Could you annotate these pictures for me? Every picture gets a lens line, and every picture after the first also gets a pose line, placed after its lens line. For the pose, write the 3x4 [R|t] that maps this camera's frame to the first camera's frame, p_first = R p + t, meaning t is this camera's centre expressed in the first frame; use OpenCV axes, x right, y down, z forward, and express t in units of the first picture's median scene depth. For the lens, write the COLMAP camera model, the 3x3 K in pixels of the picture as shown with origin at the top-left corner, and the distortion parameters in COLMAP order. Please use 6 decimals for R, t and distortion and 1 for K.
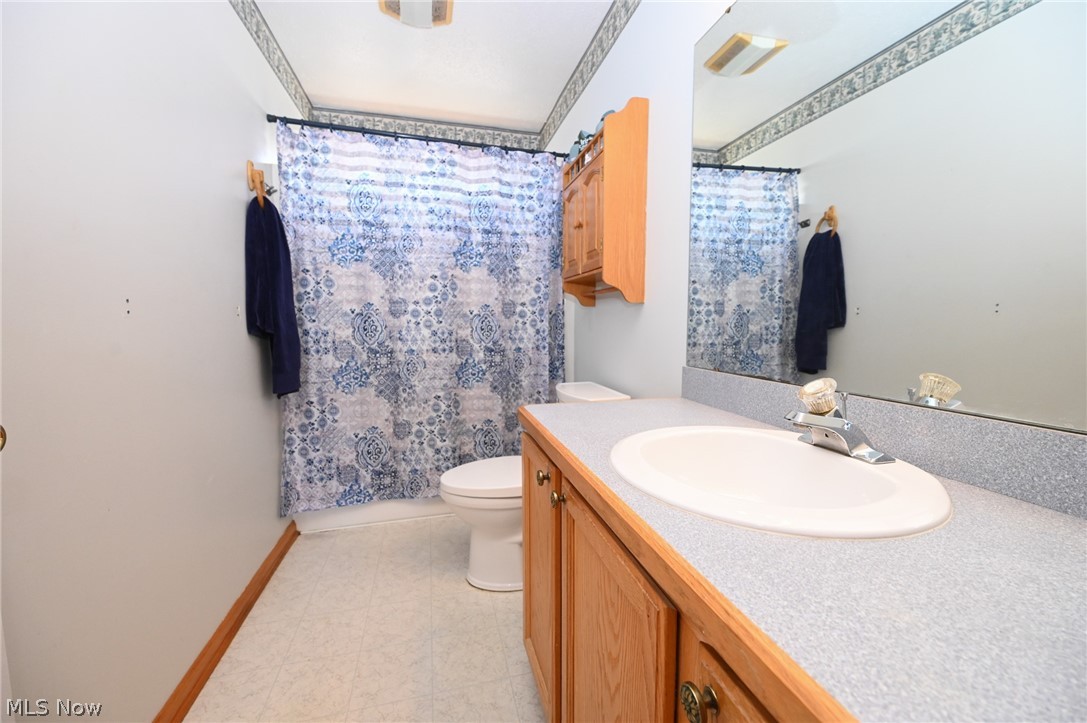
lens RADIAL K [[427.2, 0, 542.0], [0, 427.2, 361.2], [0, 0, 1]] dist [-0.001187, -0.000079]
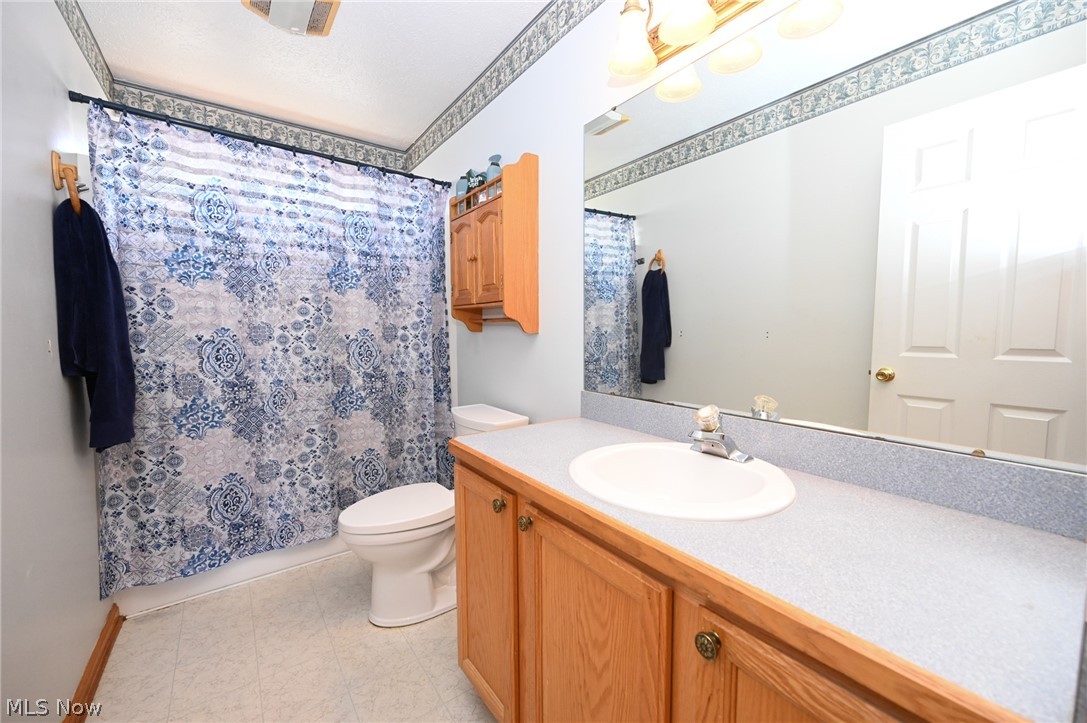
lens RADIAL K [[427.2, 0, 547.9], [0, 427.2, 361.1], [0, 0, 1]] dist [-0.001187, -0.000079]
pose [[0.927898, -0.027072, 0.371850, -0.120085], [0.035148, 0.999270, -0.014956, -0.034927], [-0.371174, 0.026947, 0.928172, -0.038758]]
